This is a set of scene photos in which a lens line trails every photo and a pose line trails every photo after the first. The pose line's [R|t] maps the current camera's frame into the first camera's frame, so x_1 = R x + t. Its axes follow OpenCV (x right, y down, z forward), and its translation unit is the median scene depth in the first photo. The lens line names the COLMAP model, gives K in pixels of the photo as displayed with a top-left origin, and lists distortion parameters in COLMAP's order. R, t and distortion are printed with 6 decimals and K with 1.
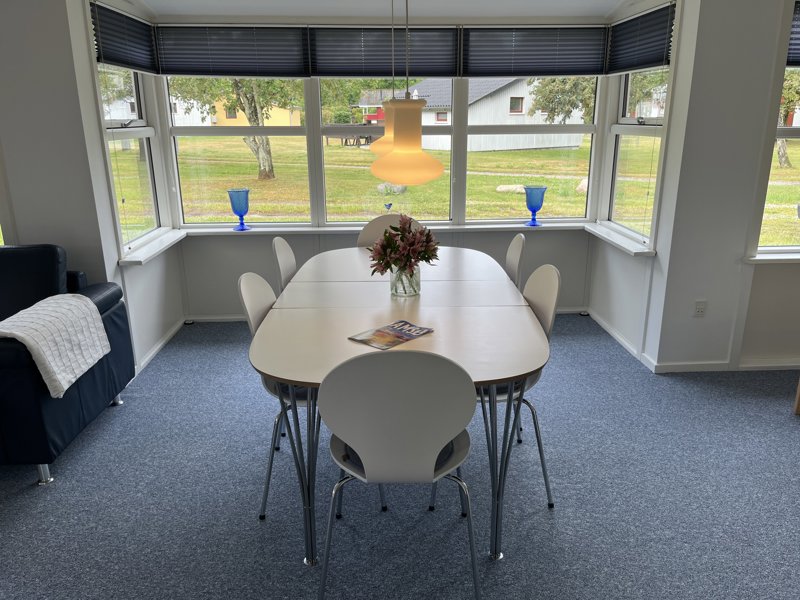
lens RADIAL K [[618.0, 0, 401.2], [0, 618.0, 295.6], [0, 0, 1]] dist [0.044553, -0.041723]
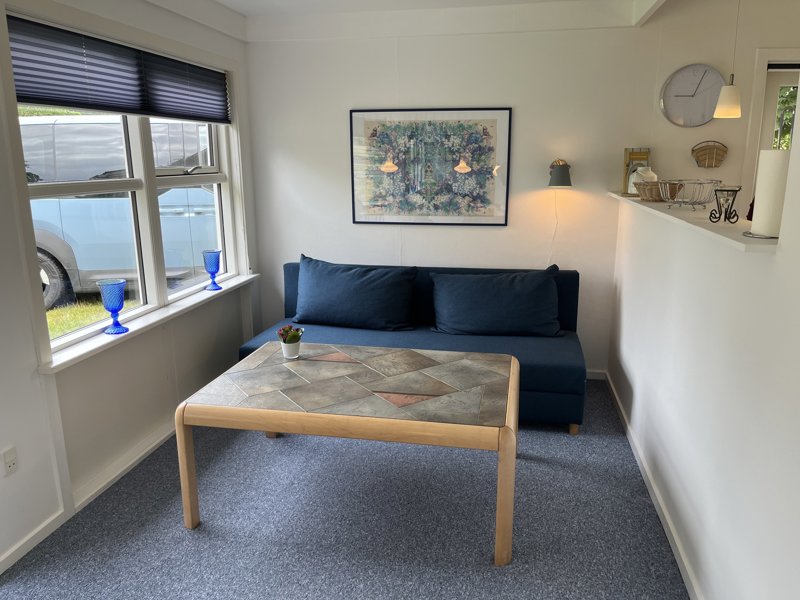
lens RADIAL K [[618.0, 0, 398.7], [0, 618.0, 299.3], [0, 0, 1]] dist [0.044553, -0.041723]
pose [[0.233884, -0.221585, 0.946678, -0.007831], [0.280435, 0.947676, 0.152535, -0.125498], [-0.930943, 0.229806, 0.283786, 0.392923]]
